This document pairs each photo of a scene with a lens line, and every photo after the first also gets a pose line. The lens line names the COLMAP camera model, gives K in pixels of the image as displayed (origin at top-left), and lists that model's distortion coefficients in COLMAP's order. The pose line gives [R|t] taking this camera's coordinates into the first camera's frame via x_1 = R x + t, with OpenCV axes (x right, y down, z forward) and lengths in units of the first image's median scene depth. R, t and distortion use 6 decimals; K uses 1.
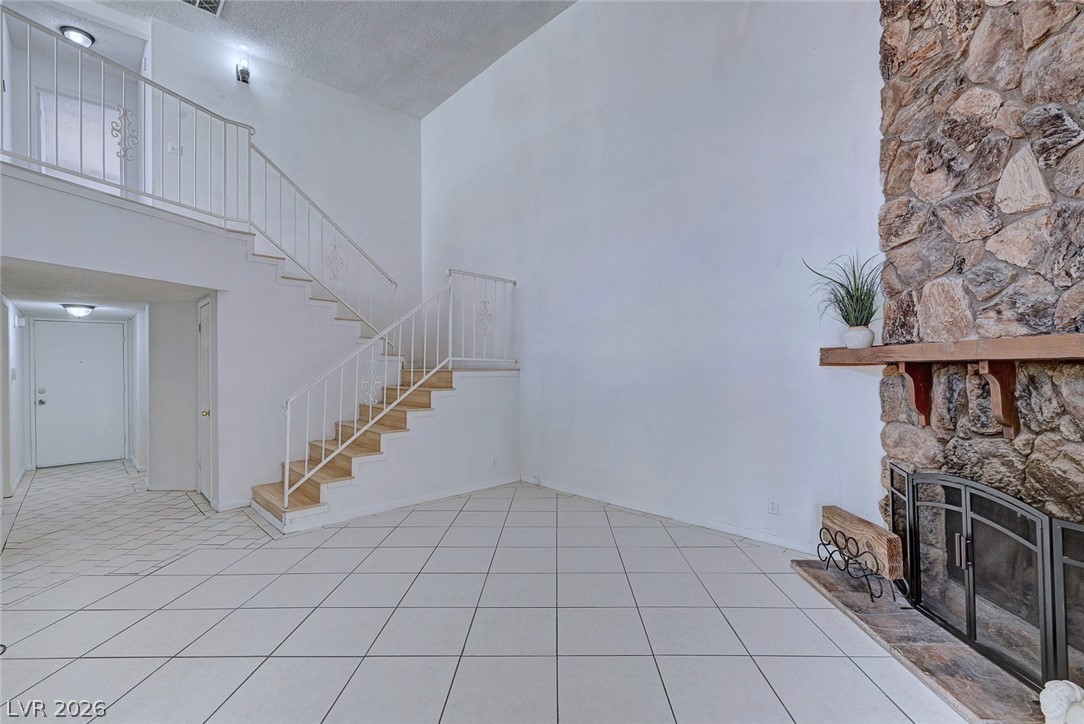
lens RADIAL K [[484.5, 0, 542.0], [0, 484.5, 362.0], [0, 0, 1]] dist [0.002241, 0.000564]
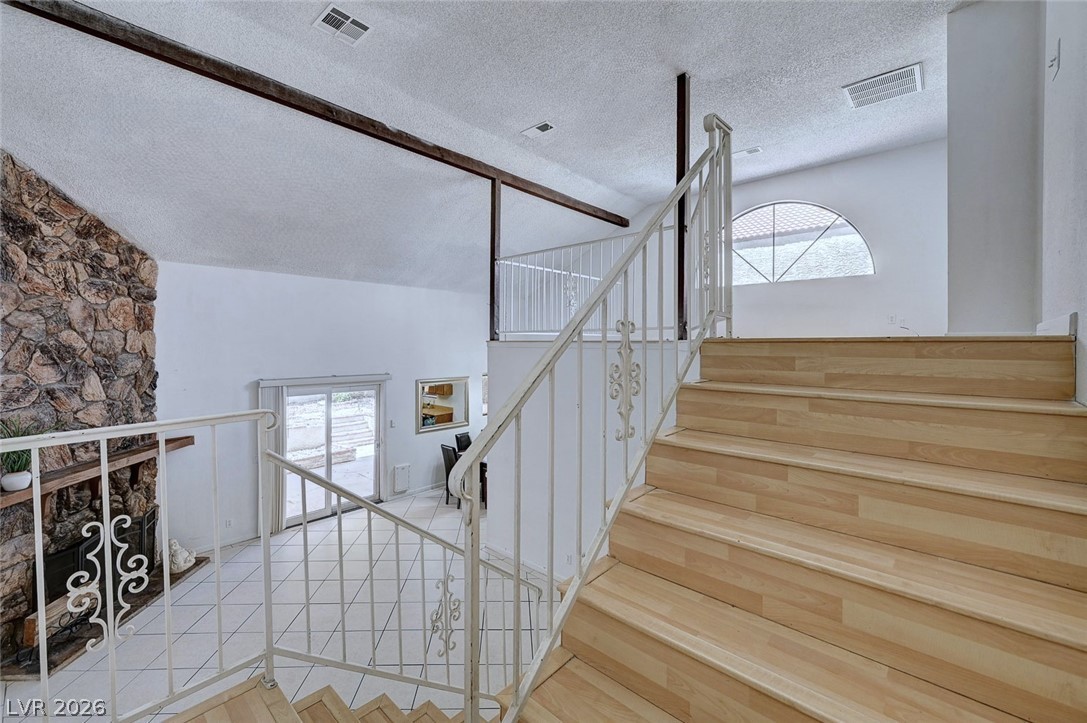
lens RADIAL K [[454.3, 0, 524.2], [0, 454.3, 344.4], [0, 0, 1]] dist [0.000670, 0.000674]
pose [[-0.998365, 0.002359, -0.057112, -0.723540], [0.002454, 0.999996, -0.001599, -0.479865], [0.057108, -0.001737, -0.998366, 2.722930]]
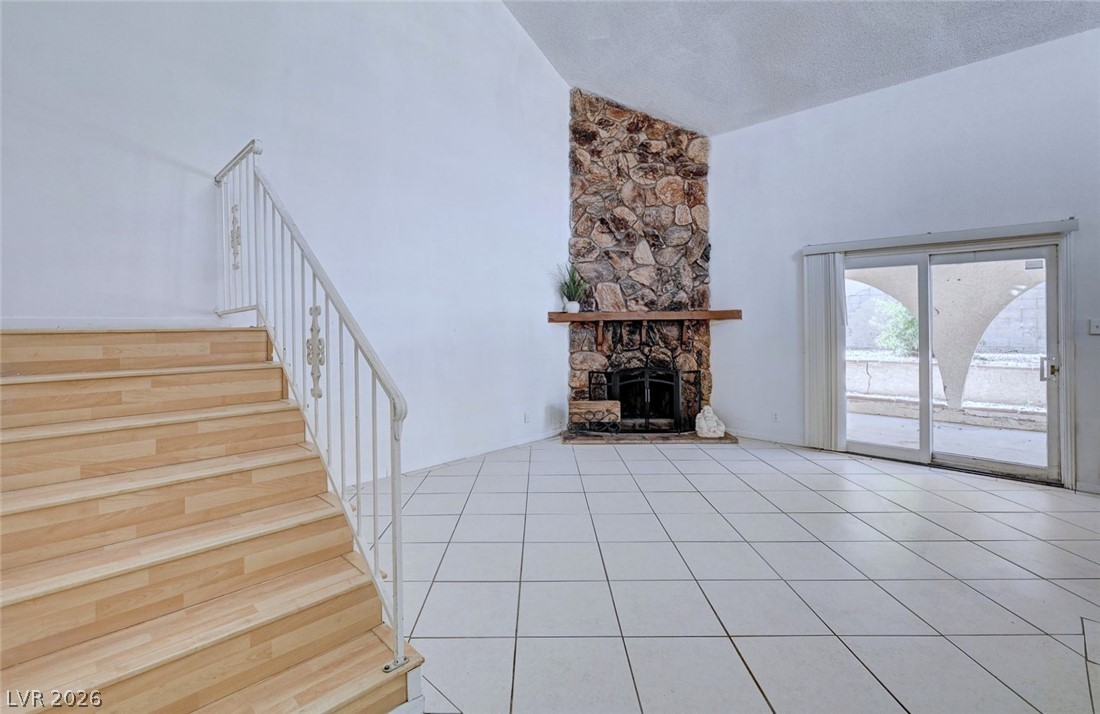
lens RADIAL K [[495.8, 0, 543.9], [0, 495.8, 318.4], [0, 0, 1]] dist [-0.001270, -0.000236]
pose [[-0.027144, 0.018539, 0.999460, -1.477198], [0.000300, 0.999828, -0.018538, 0.032469], [-0.999631, -0.000203, -0.027145, 1.397207]]
